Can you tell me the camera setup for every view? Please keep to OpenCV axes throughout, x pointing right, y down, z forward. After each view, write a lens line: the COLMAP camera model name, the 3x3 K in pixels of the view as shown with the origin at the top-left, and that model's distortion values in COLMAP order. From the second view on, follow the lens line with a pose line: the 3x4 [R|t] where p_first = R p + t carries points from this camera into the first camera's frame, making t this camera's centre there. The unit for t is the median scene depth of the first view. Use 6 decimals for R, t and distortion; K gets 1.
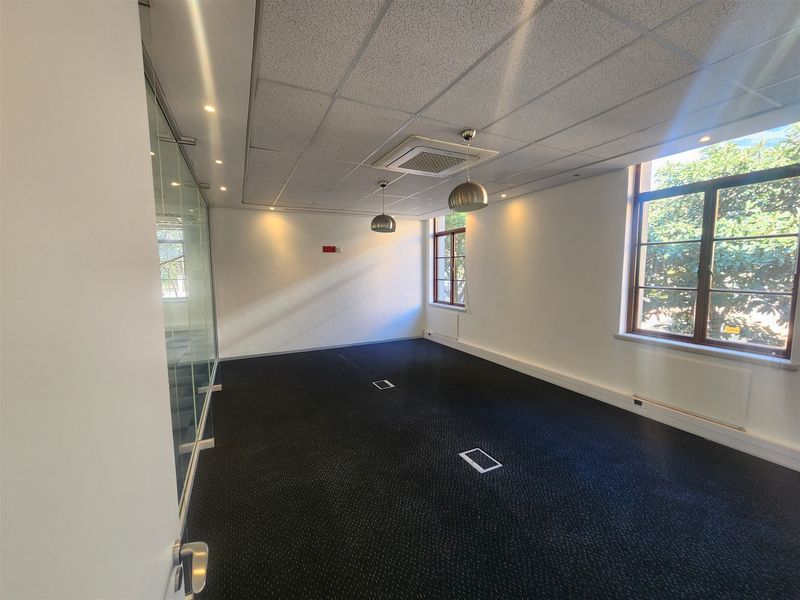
lens RADIAL K [[324.2, 0, 395.3], [0, 324.2, 299.5], [0, 0, 1]] dist [0.002170, 0.000261]
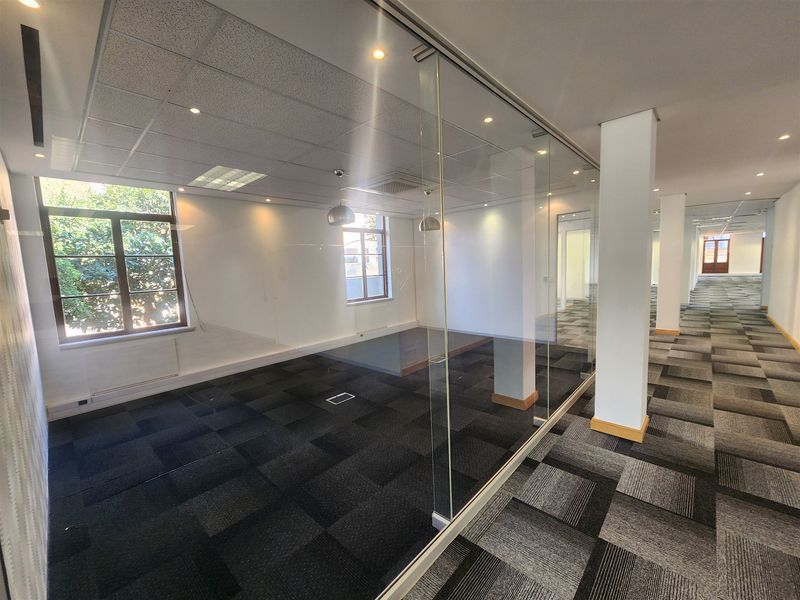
lens RADIAL K [[324.2, 0, 395.3], [0, 324.2, 299.5], [0, 0, 1]] dist [0.002170, 0.000261]
pose [[-0.336235, -0.065477, 0.939499, -0.859060], [0.147472, 0.981613, 0.121190, -0.072046], [-0.930160, 0.179298, -0.320397, 1.085421]]
